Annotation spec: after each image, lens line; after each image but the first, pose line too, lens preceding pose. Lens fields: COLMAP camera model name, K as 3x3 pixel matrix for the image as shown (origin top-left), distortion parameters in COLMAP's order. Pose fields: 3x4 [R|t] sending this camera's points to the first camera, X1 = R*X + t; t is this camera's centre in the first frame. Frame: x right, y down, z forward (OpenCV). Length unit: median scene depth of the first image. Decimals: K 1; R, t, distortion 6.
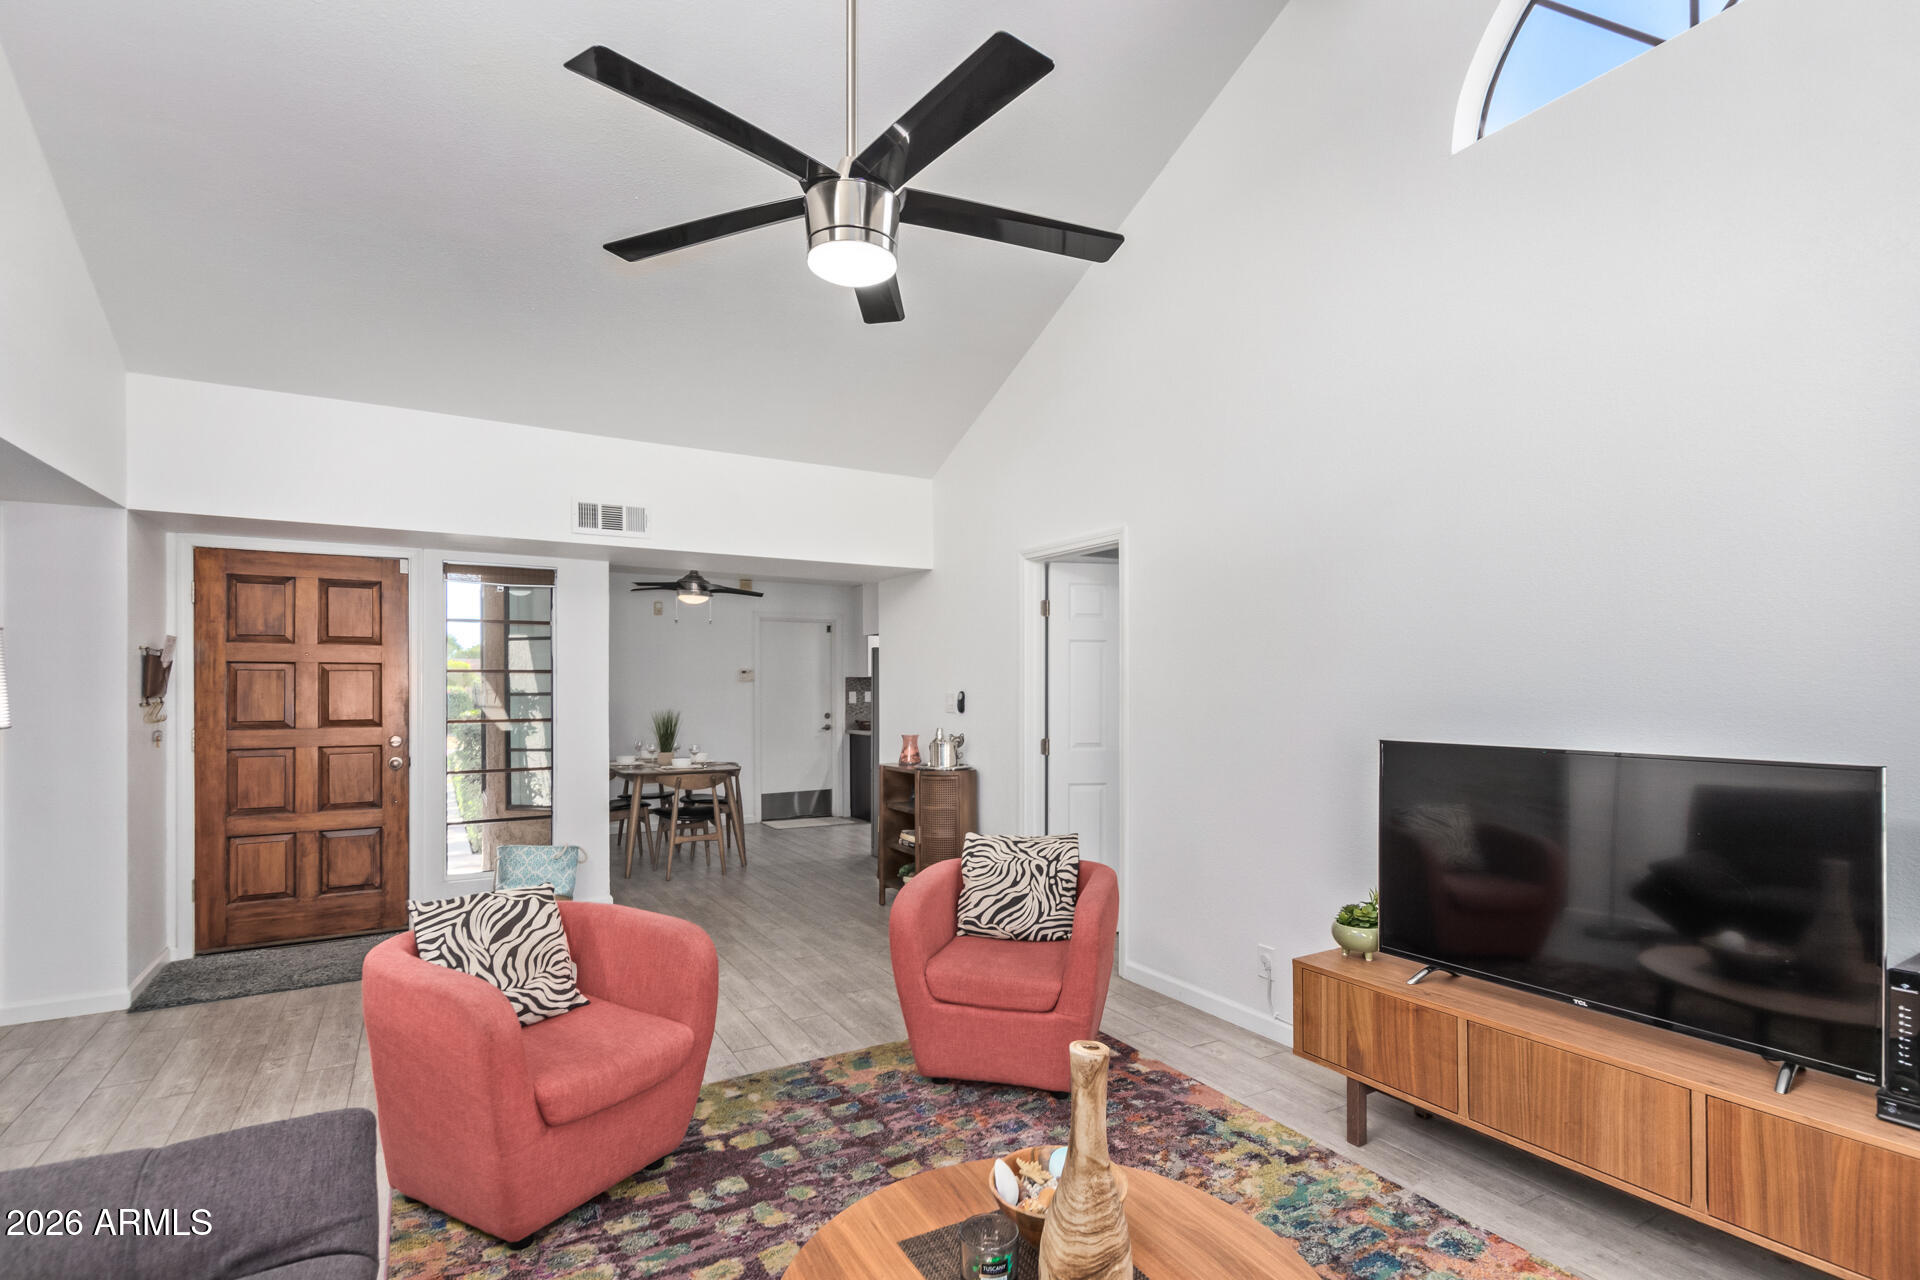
lens RADIAL K [[905.6, 0, 987.0], [0, 905.6, 676.0], [0, 0, 1]] dist [0.000509, 0.000325]
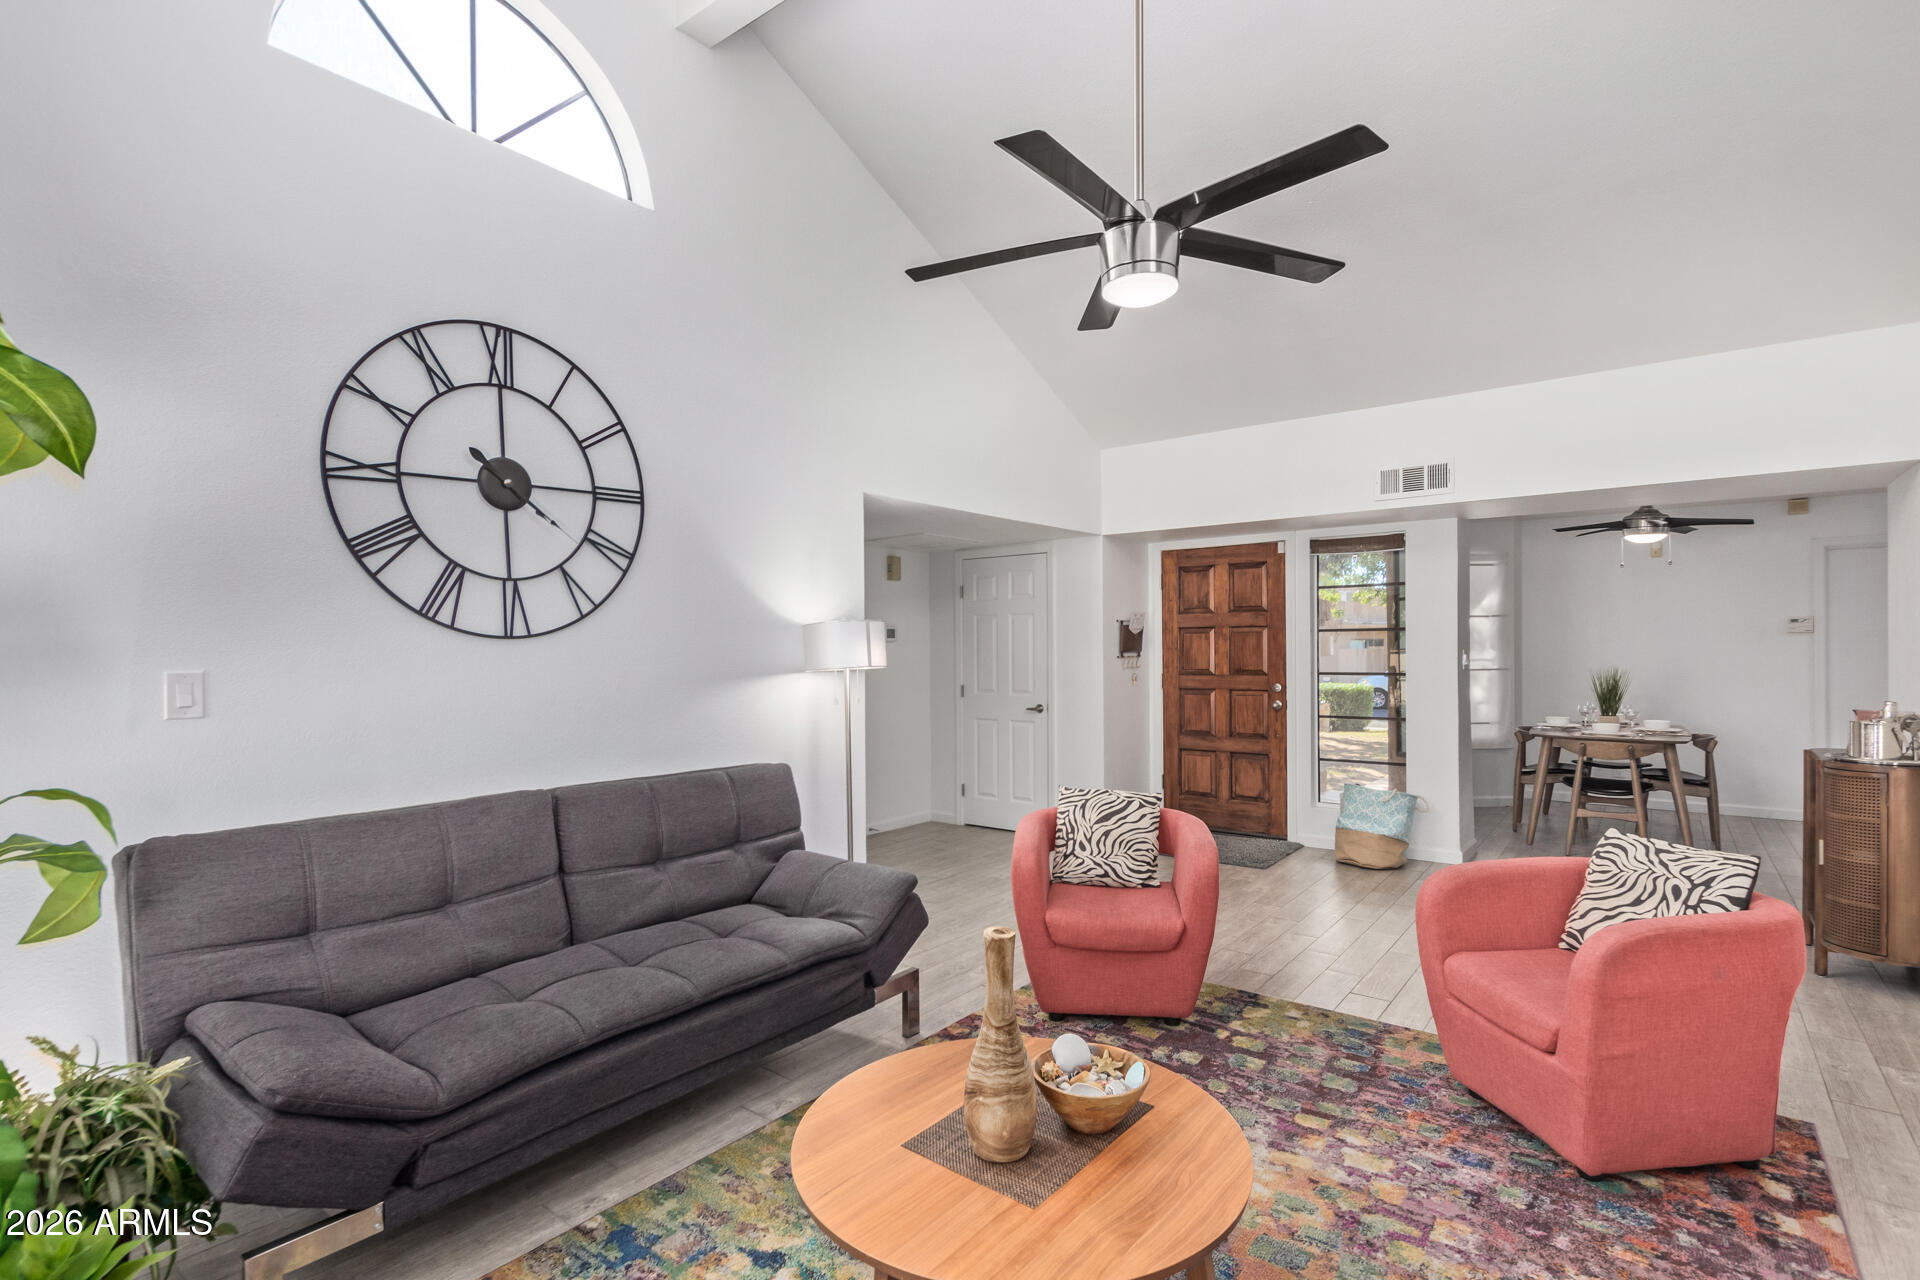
lens RADIAL K [[921.6, 0, 969.1], [0, 921.6, 638.3], [0, 0, 1]] dist [0.004064, -0.006840]
pose [[0.357902, -0.012164, -0.933680, 0.553035], [0.020731, 0.999772, -0.005079, 0.001649], [0.933529, -0.017539, 0.358073, 0.210526]]
